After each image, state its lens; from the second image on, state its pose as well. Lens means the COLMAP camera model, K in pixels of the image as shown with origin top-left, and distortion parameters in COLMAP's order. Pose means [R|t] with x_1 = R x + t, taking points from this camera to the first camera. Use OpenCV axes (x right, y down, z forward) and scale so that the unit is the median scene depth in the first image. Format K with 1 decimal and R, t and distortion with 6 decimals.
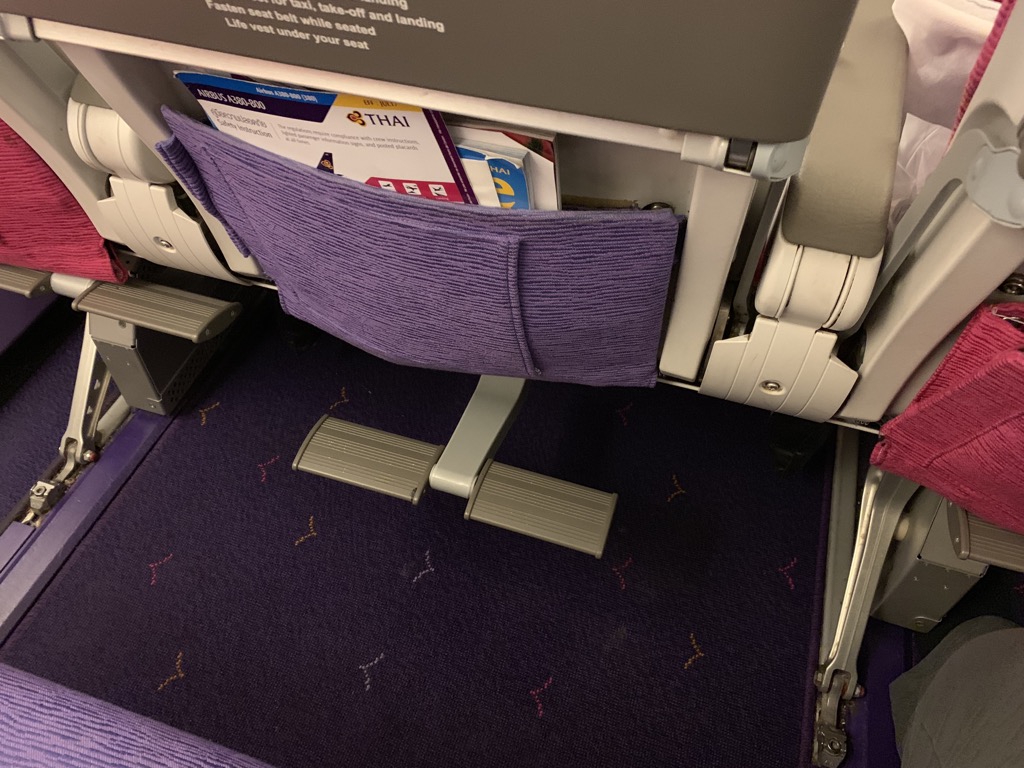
lens RADIAL K [[798.2, 0, 517.4], [0, 798.2, 378.0], [0, 0, 1]] dist [0.034746, -0.052149]
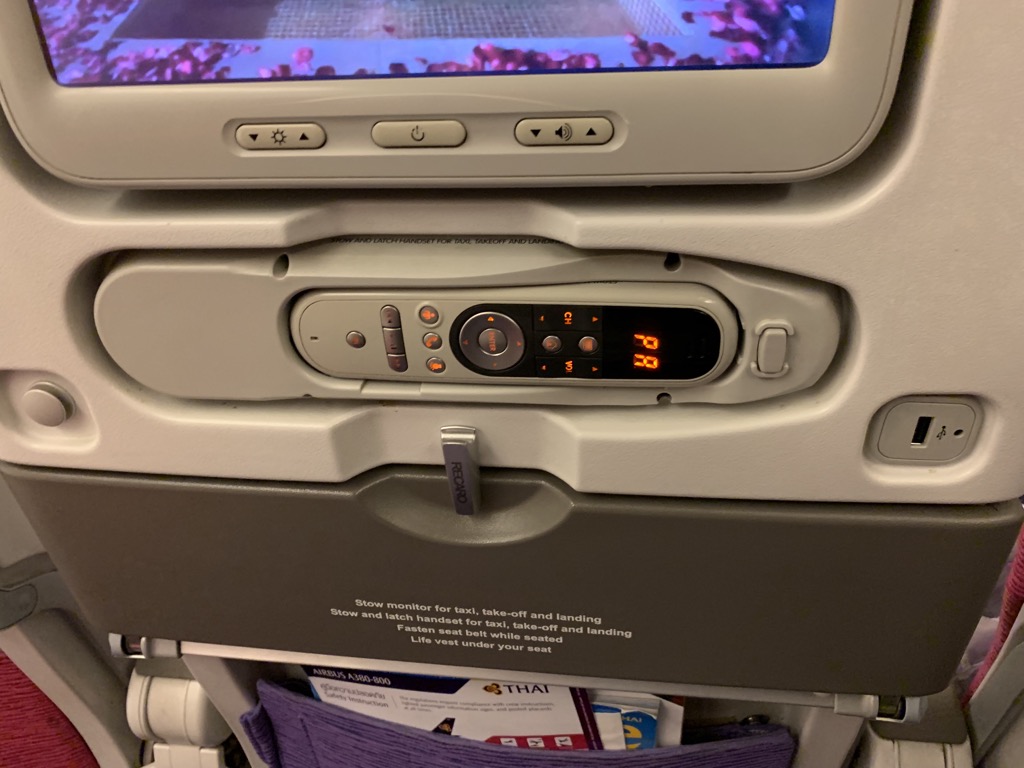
lens RADIAL K [[798.2, 0, 530.0], [0, 798.2, 375.0], [0, 0, 1]] dist [0.034746, -0.052149]
pose [[0.983158, -0.082455, 0.163101, -0.253871], [0.151039, 0.869052, -0.471100, -0.154786], [-0.102899, 0.487800, 0.866870, -0.110563]]
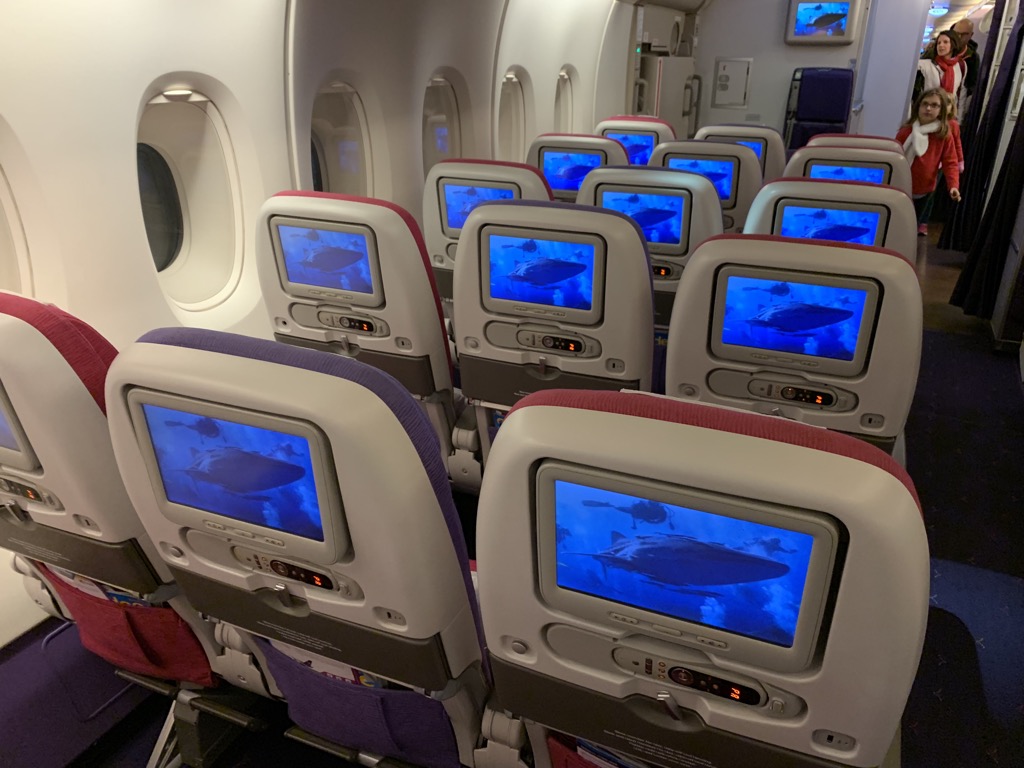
lens RADIAL K [[796.4, 0, 515.4], [0, 796.4, 386.4], [0, 0, 1]] dist [-0.004367, 0.003766]
pose [[0.996920, 0.033862, -0.070740, 0.565172], [-0.060086, 0.909457, -0.411433, -0.069737], [0.050404, 0.414417, 0.908691, -1.680801]]
